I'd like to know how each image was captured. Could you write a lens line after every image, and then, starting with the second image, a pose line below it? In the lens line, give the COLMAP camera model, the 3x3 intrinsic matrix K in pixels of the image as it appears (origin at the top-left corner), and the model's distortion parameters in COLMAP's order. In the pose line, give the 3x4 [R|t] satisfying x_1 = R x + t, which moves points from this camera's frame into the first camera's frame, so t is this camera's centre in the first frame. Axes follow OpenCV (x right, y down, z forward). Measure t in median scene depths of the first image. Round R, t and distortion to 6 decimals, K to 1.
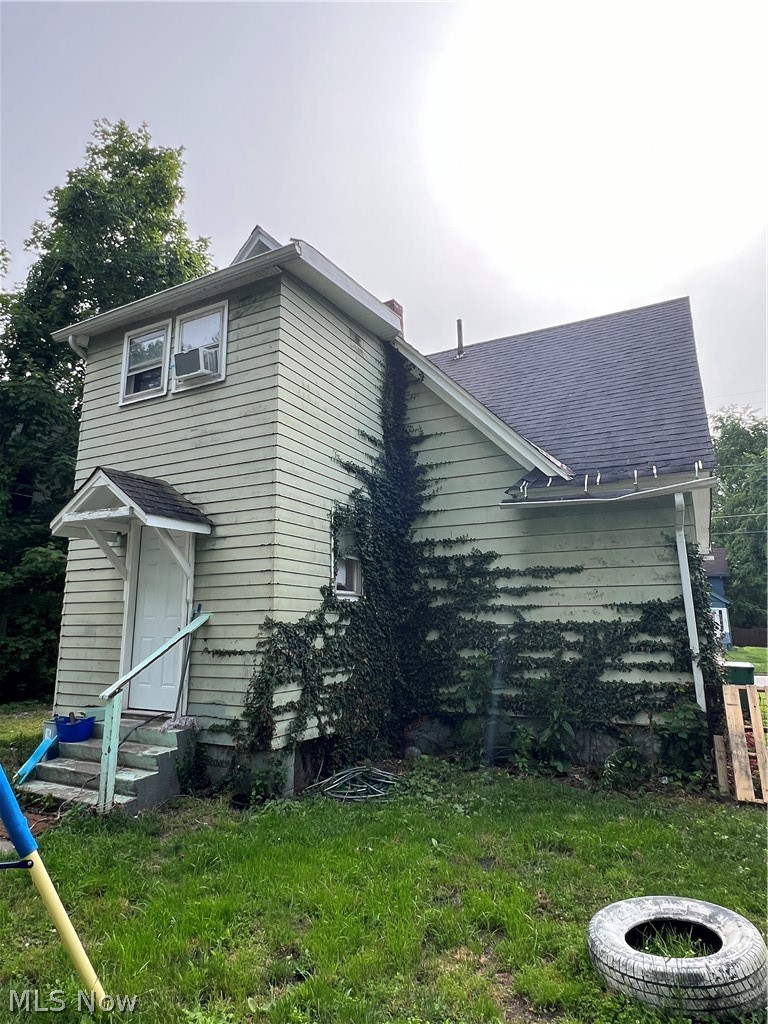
lens RADIAL K [[599.2, 0, 385.2], [0, 599.2, 508.9], [0, 0, 1]] dist [0.002808, 0.003344]
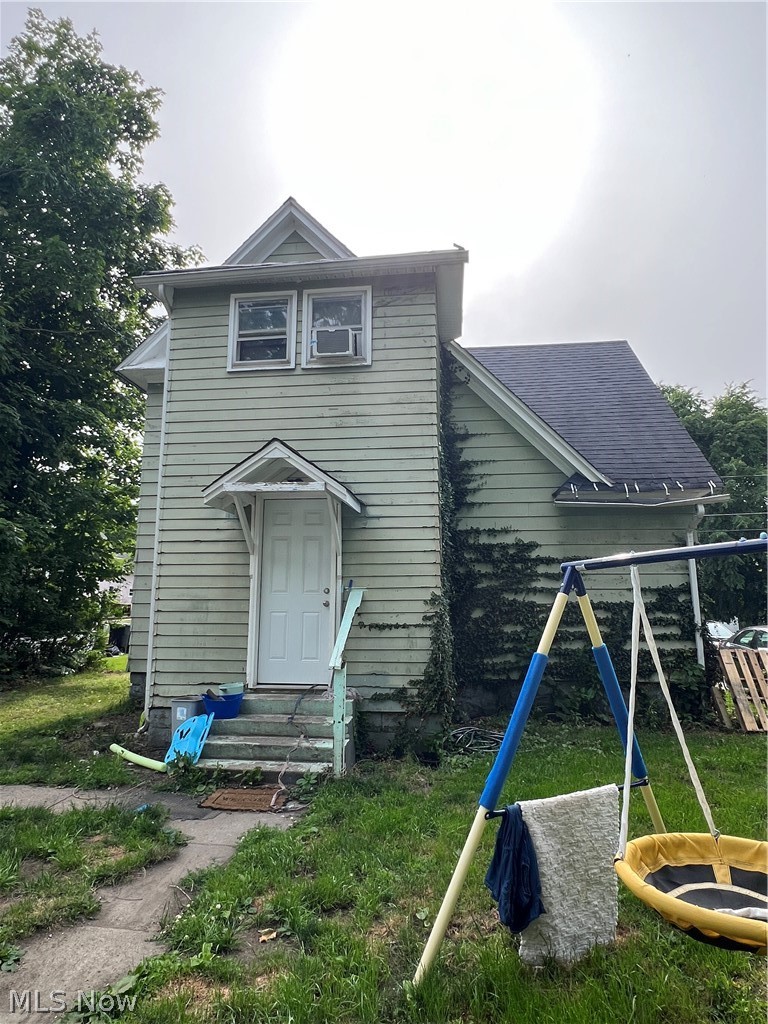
lens RADIAL K [[599.2, 0, 382.6], [0, 599.2, 512.4], [0, 0, 1]] dist [0.002808, 0.003344]
pose [[0.934647, 0.063402, 0.349878, -0.562301], [-0.073821, 0.997135, 0.016510, 0.019005], [-0.347829, -0.041260, 0.936650, 0.015756]]
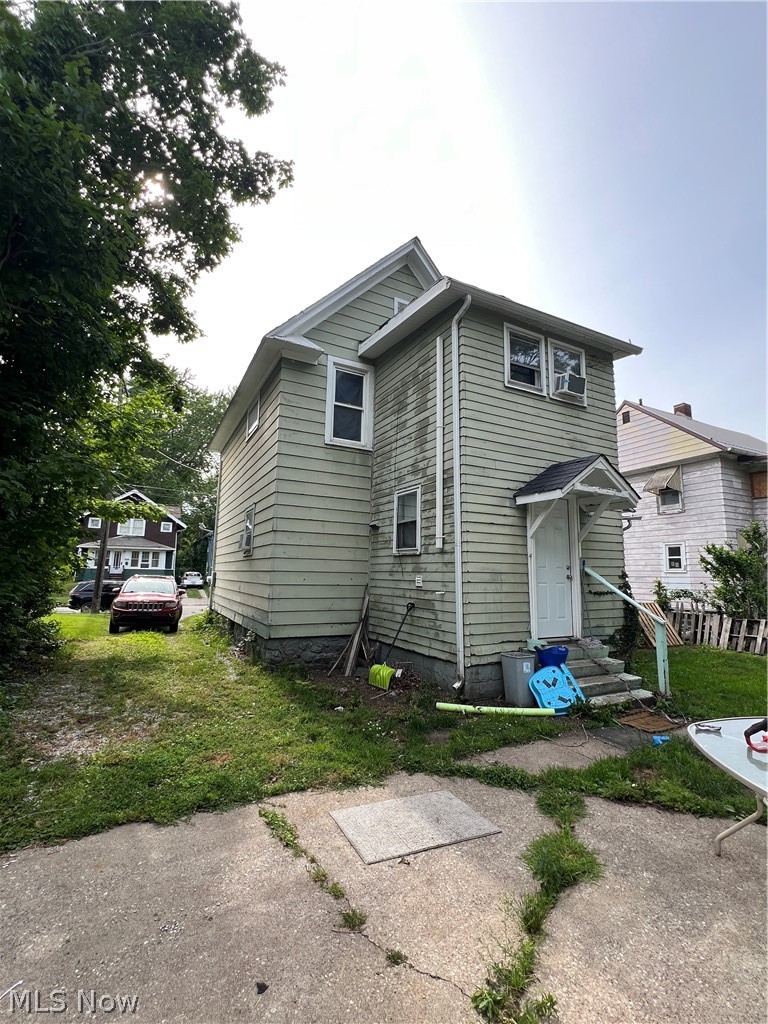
lens RADIAL K [[457.1, 0, 380.4], [0, 457.1, 510.7], [0, 0, 1]] dist [-0.015101, -0.000190]
pose [[0.575914, 0.127553, 0.807498, -1.333802], [-0.172864, 0.984419, -0.032212, 0.144289], [-0.799025, -0.121036, 0.588990, 0.681746]]
